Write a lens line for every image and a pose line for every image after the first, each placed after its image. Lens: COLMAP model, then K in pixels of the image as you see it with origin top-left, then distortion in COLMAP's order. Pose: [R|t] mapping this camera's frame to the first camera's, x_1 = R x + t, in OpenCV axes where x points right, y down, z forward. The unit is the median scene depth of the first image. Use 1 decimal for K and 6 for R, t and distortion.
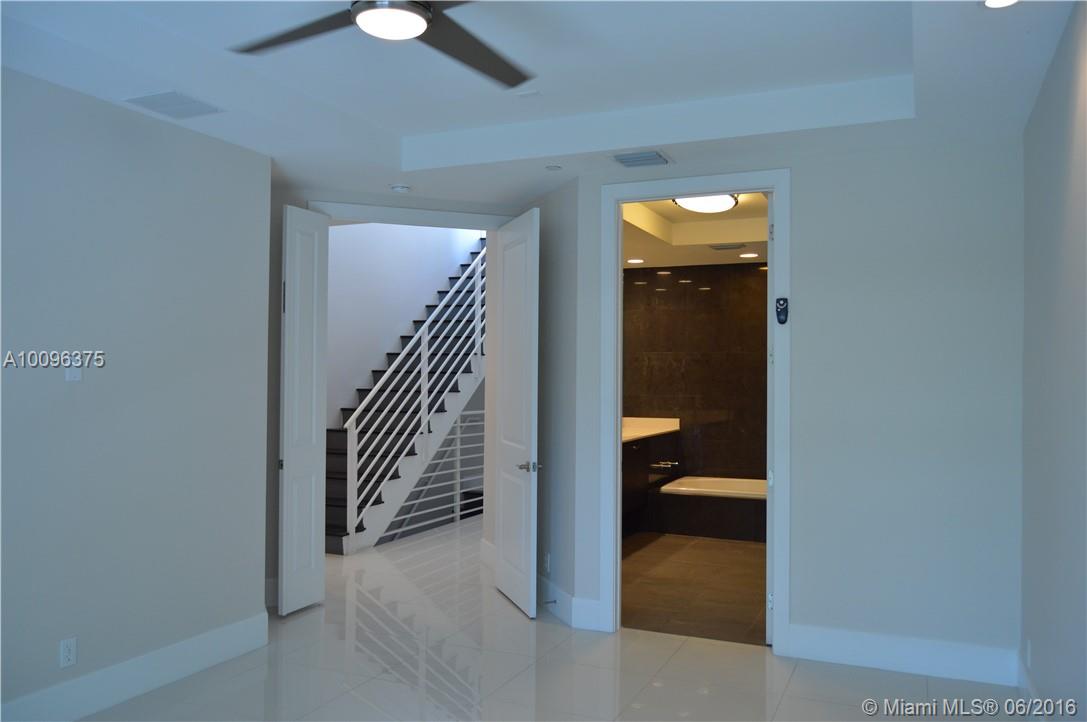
lens RADIAL K [[845.7, 0, 543.4], [0, 845.7, 361.8], [0, 0, 1]] dist [-0.015761, 0.011015]
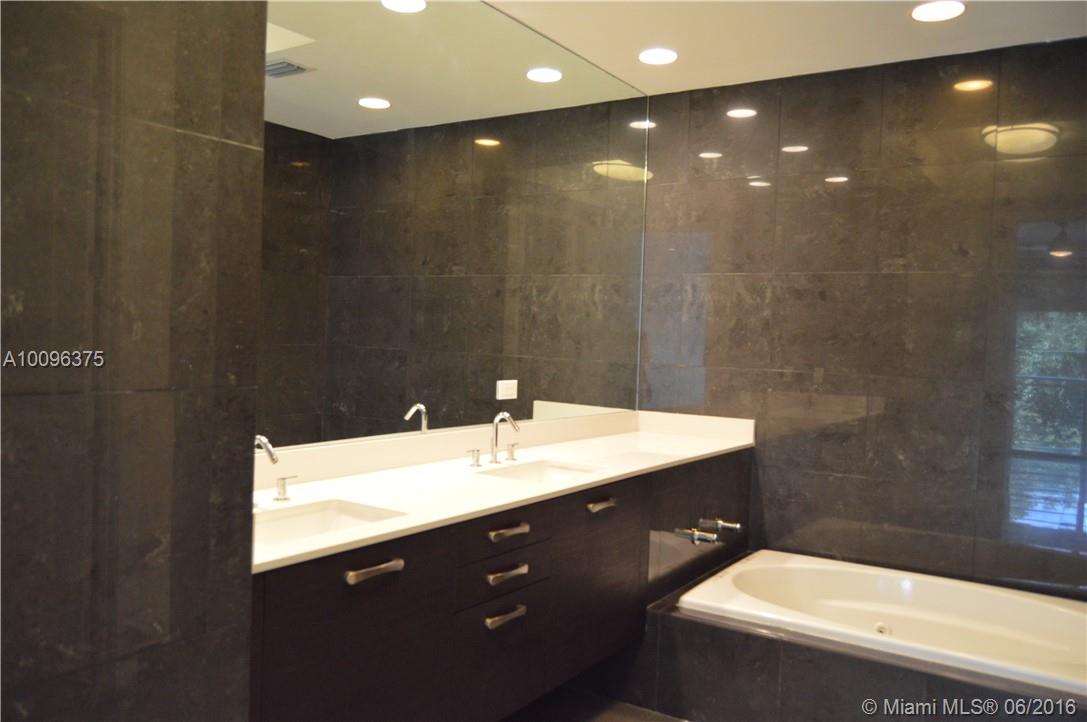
lens RADIAL K [[845.7, 0, 543.6], [0, 845.7, 363.4], [0, 0, 1]] dist [-0.015761, 0.011015]
pose [[0.986387, 0.031267, -0.161441, 0.121072], [-0.023931, 0.998600, 0.047184, 0.018437], [0.162690, -0.042678, 0.985754, 0.534269]]
